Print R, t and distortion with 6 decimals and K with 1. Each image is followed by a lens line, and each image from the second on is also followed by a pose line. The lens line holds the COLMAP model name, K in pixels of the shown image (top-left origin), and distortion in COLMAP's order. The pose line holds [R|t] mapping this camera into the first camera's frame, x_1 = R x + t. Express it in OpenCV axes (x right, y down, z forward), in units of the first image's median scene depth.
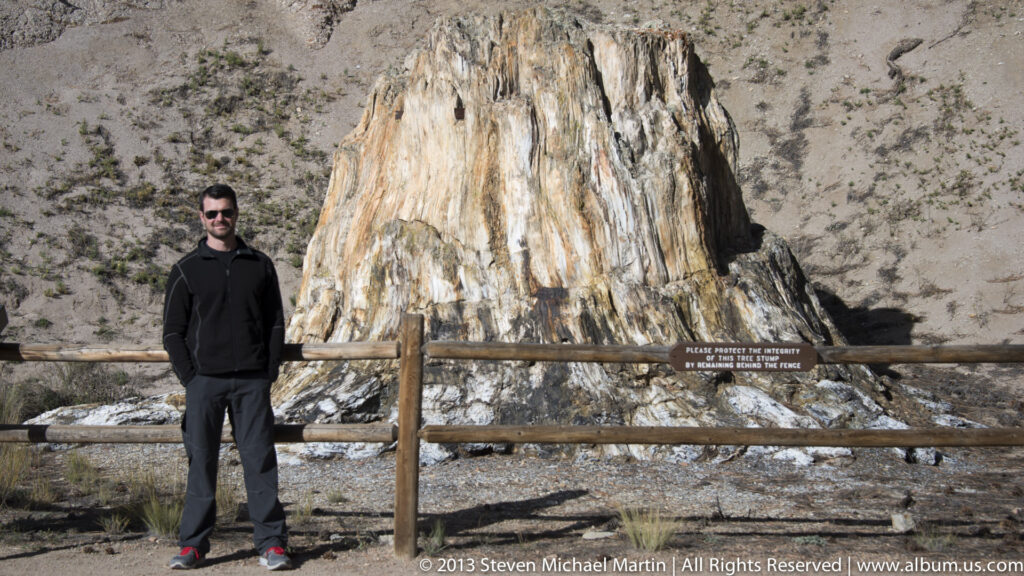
lens RADIAL K [[2128.4, 0, 509.7], [0, 2128.4, 287.2], [0, 0, 1]] dist [0.415170, 0.000000]
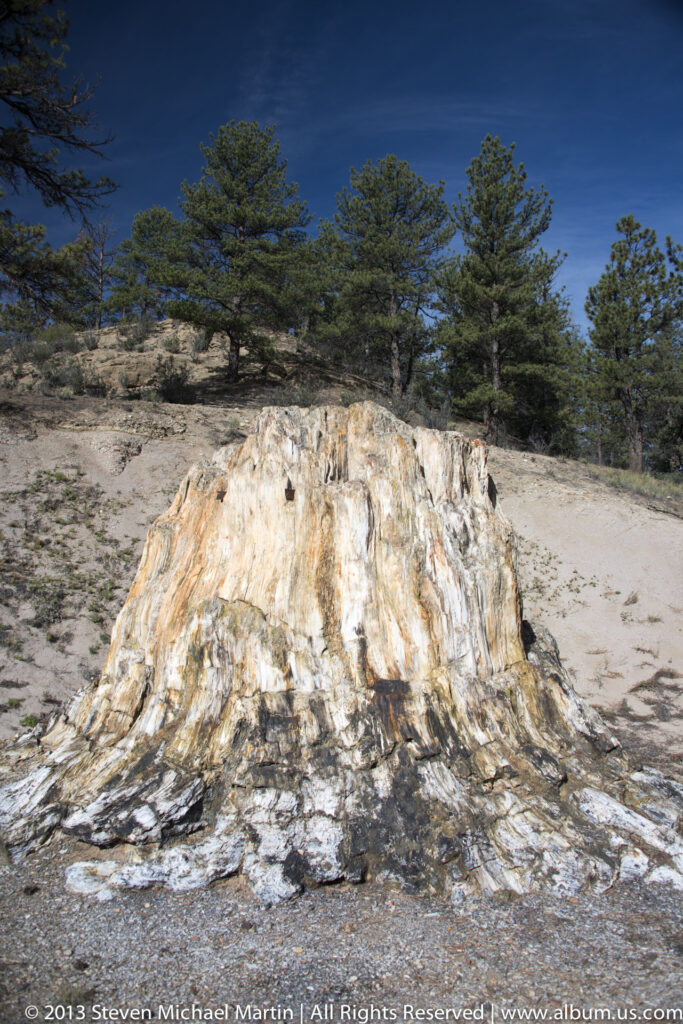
lens RADIAL K [[815.1, 0, 344.4], [0, 815.1, 519.6], [0, 0, 1]] dist [-0.121239, 0.003435]
pose [[0.974714, 0.067223, 0.213107, -0.079751], [-0.042023, 0.991805, -0.120652, -0.025537], [-0.219471, 0.108646, 0.969551, 0.637116]]
